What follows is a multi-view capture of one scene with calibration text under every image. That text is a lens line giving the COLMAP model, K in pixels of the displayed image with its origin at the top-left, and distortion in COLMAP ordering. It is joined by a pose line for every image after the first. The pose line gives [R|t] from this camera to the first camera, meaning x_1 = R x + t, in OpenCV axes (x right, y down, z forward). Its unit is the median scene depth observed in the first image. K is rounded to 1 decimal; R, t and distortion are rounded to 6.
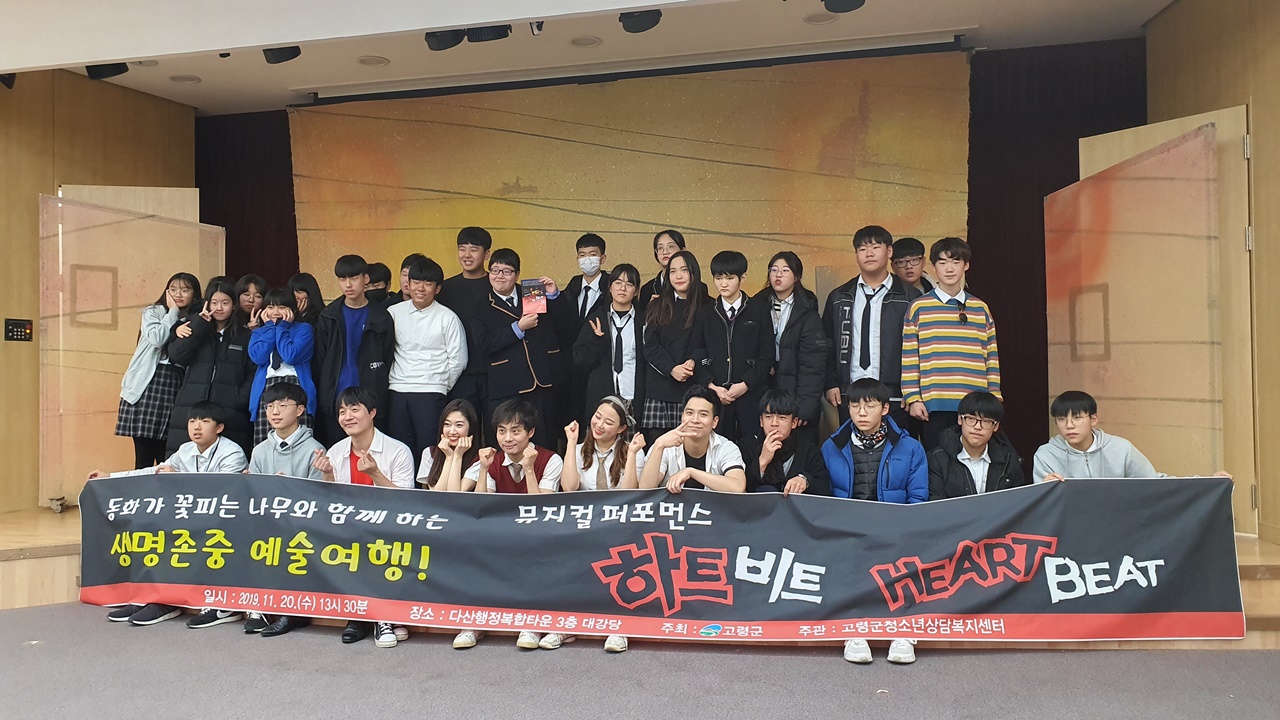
lens RADIAL K [[1019.6, 0, 640.0], [0, 1019.6, 360.0], [0, 0, 1]] dist [0.012384, 0.002514]
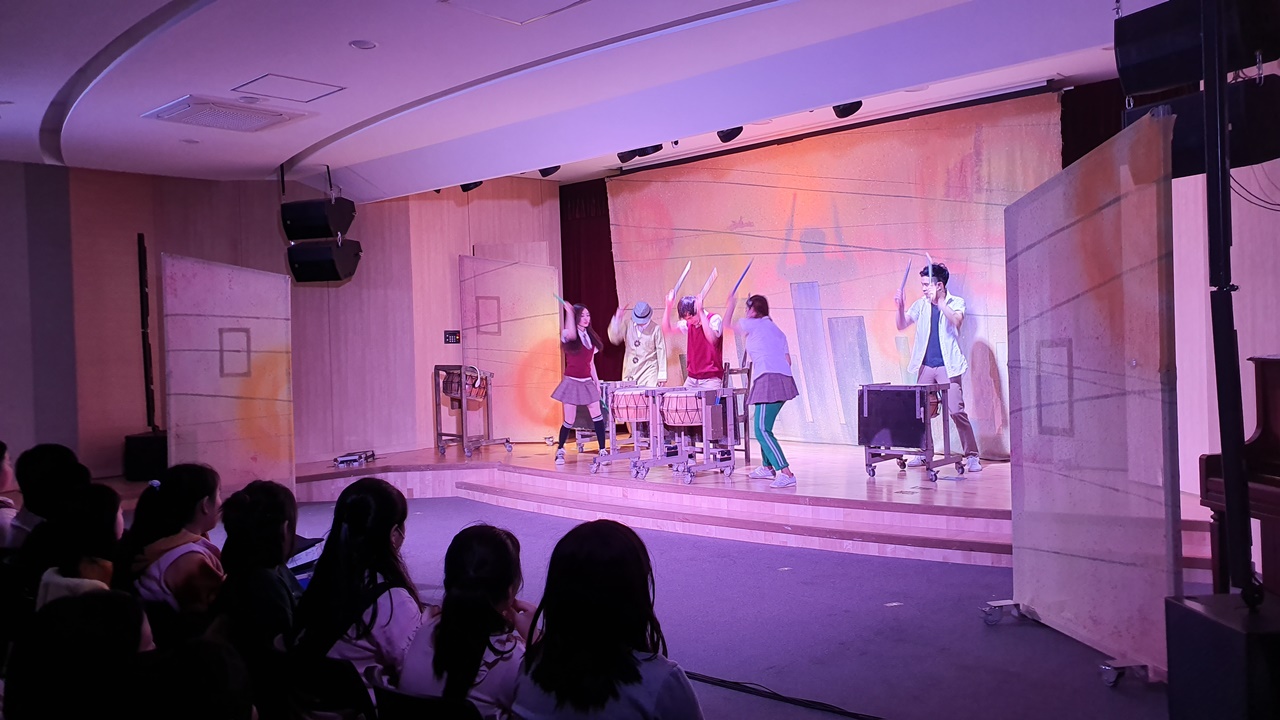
lens RADIAL K [[1019.6, 0, 640.0], [0, 1019.6, 360.0], [0, 0, 1]] dist [0.012384, 0.002514]
pose [[0.875518, -0.008393, -0.483113, 0.459136], [0.030636, 0.998802, 0.038169, -0.045964], [0.482214, -0.048218, 0.874726, -0.301457]]
